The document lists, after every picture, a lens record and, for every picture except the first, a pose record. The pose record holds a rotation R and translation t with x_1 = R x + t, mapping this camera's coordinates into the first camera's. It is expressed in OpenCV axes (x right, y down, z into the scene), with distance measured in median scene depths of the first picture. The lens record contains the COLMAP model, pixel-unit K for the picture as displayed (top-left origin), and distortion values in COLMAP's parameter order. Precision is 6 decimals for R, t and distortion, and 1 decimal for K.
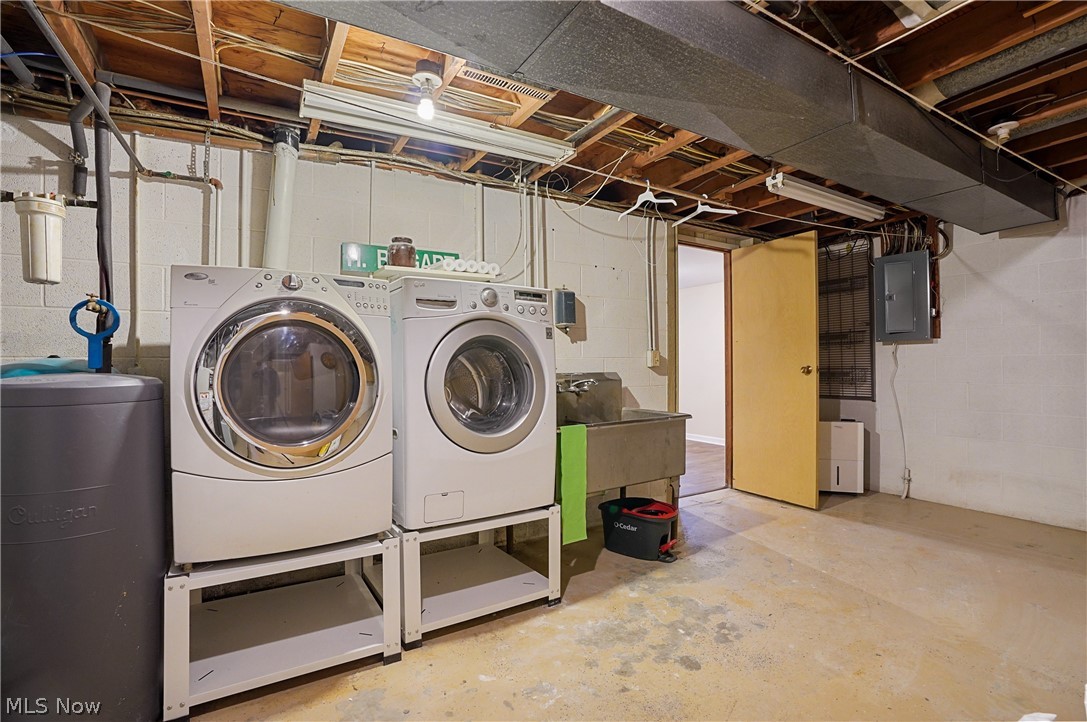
lens RADIAL K [[500.5, 0, 543.9], [0, 500.5, 374.1], [0, 0, 1]] dist [-0.067024, 0.028587]
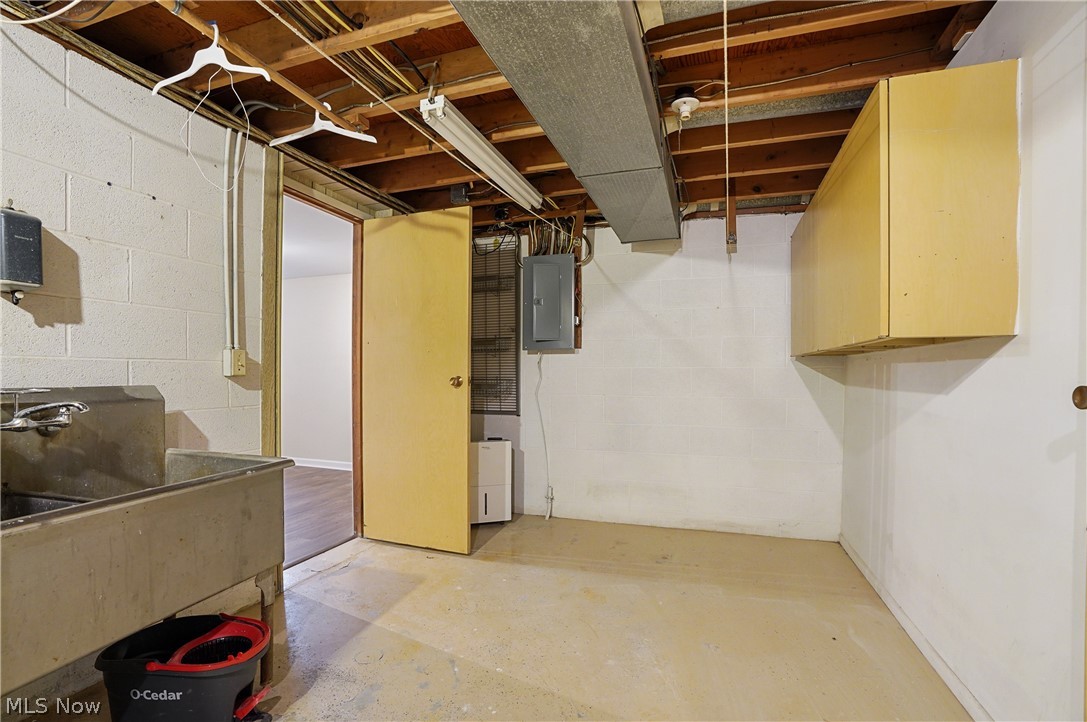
lens RADIAL K [[500.5, 0, 543.9], [0, 500.5, 374.1], [0, 0, 1]] dist [-0.067024, 0.028587]
pose [[0.752547, 0.010708, 0.658451, 0.111055], [0.001163, 0.999845, -0.017589, -0.006115], [-0.658537, 0.014002, 0.752418, 0.304781]]
